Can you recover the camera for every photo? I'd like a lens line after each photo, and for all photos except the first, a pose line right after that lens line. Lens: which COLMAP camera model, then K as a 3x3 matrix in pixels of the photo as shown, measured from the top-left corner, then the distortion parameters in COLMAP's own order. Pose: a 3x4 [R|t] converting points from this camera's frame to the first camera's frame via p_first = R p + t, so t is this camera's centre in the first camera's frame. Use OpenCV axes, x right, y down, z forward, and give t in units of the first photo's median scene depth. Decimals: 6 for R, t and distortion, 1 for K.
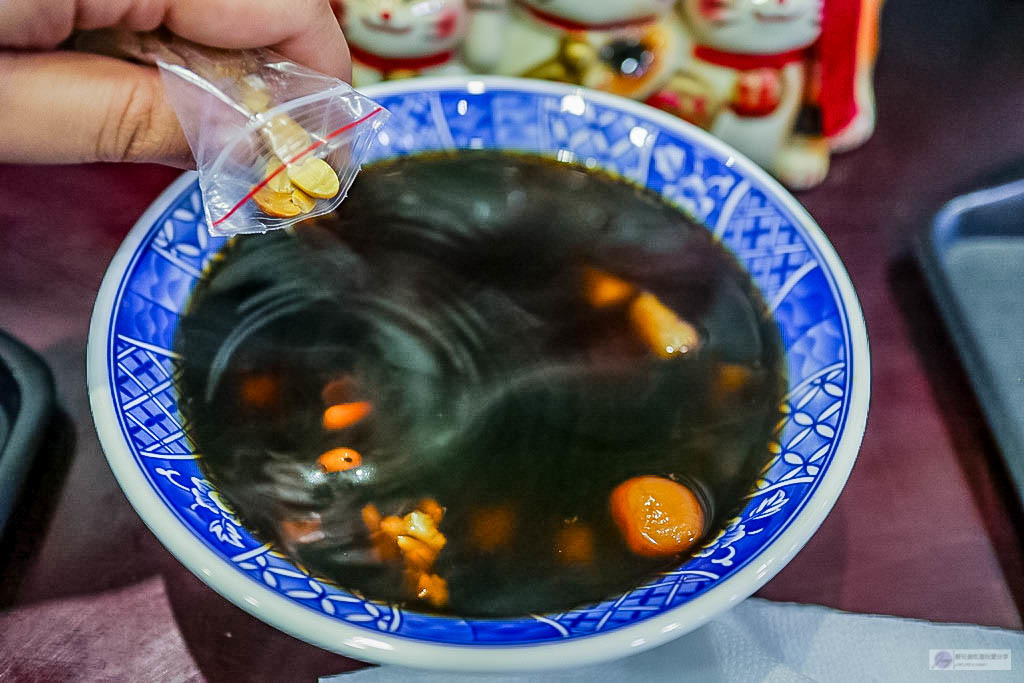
lens RADIAL K [[1028.8, 0, 512.0], [0, 1028.8, 341.5], [0, 0, 1]] dist [0.008980, -0.003667]
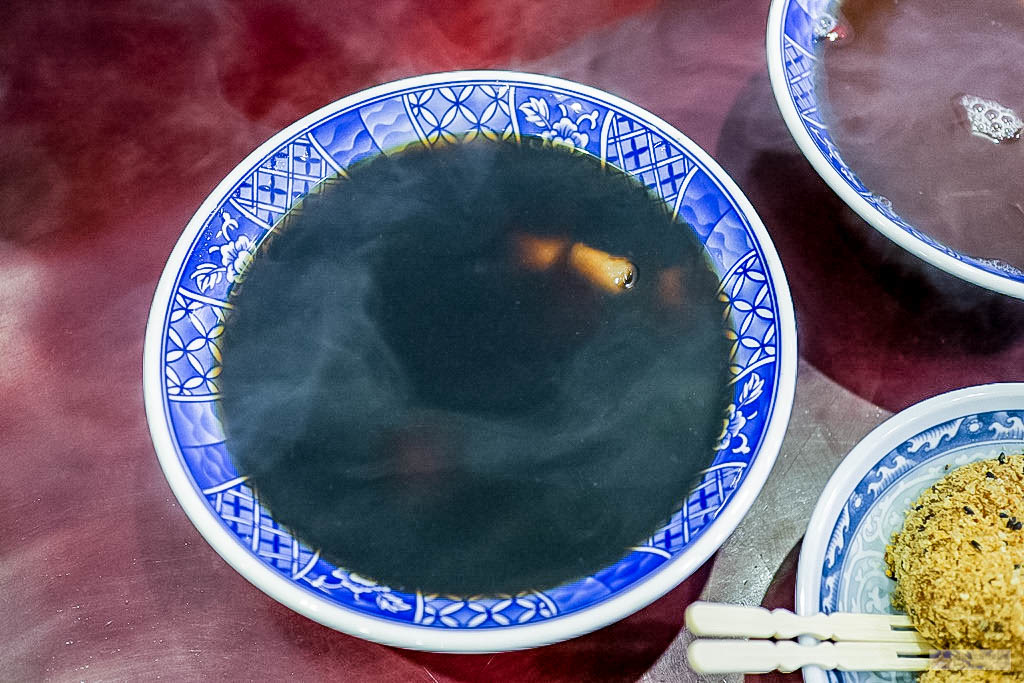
lens RADIAL K [[1203.8, 0, 544.2], [0, 1203.8, 304.3], [0, 0, 1]] dist [0.011810, 0.010933]
pose [[0.891470, -0.420350, 0.169076, -0.190982], [0.374372, 0.893587, 0.247686, -0.400416], [-0.255198, -0.157507, 0.953973, -0.361208]]
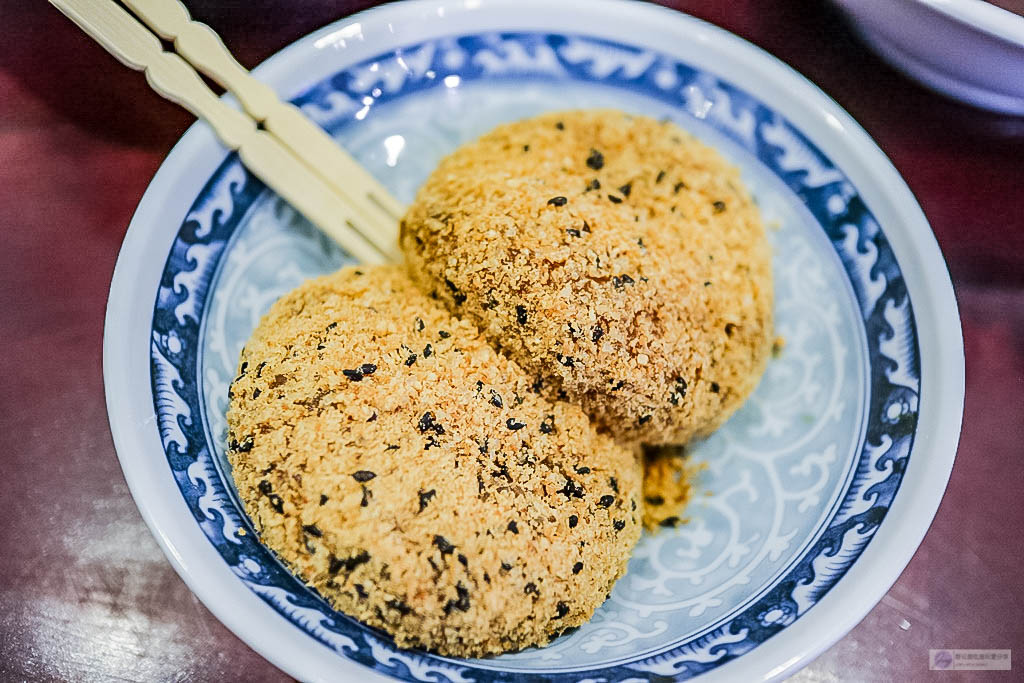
lens RADIAL K [[1028.8, 0, 512.0], [0, 1028.8, 341.5], [0, 0, 1]] dist [0.008980, -0.003667]
pose [[0.986304, 0.142429, -0.083176, 0.466346], [-0.123218, 0.971507, 0.202462, 0.383104], [0.109642, -0.189440, 0.975752, -0.011298]]
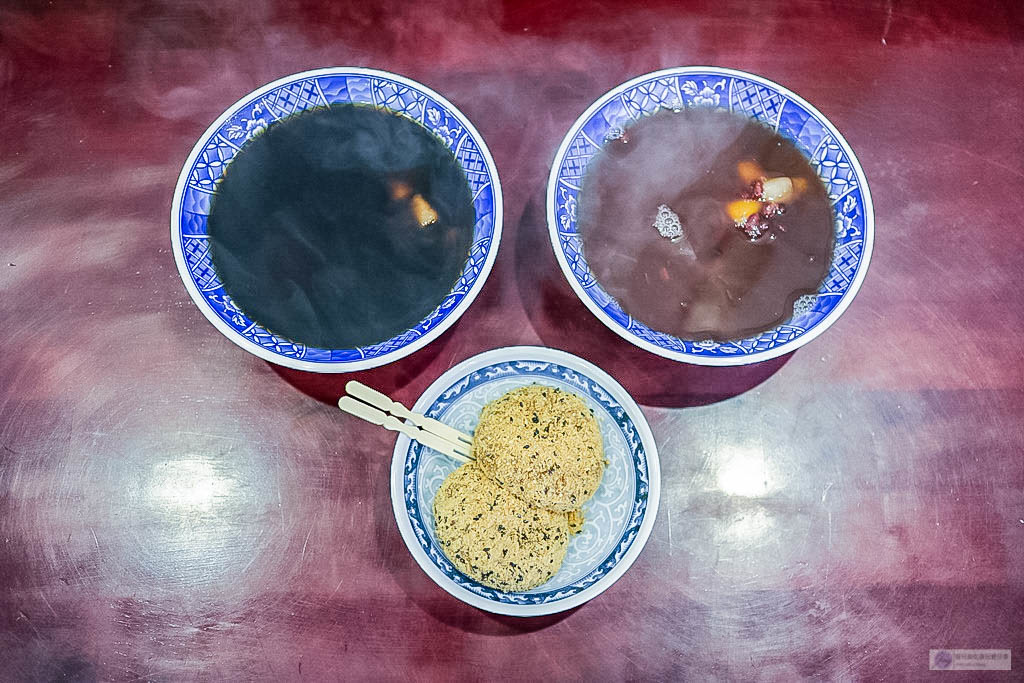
lens RADIAL K [[1028.8, 0, 512.0], [0, 1028.8, 341.5], [0, 0, 1]] dist [0.008980, -0.003667]
pose [[0.999251, -0.020228, -0.032989, 0.471408], [0.031543, 0.919605, 0.391575, -0.719005], [0.022416, -0.392322, 0.919555, -1.328469]]
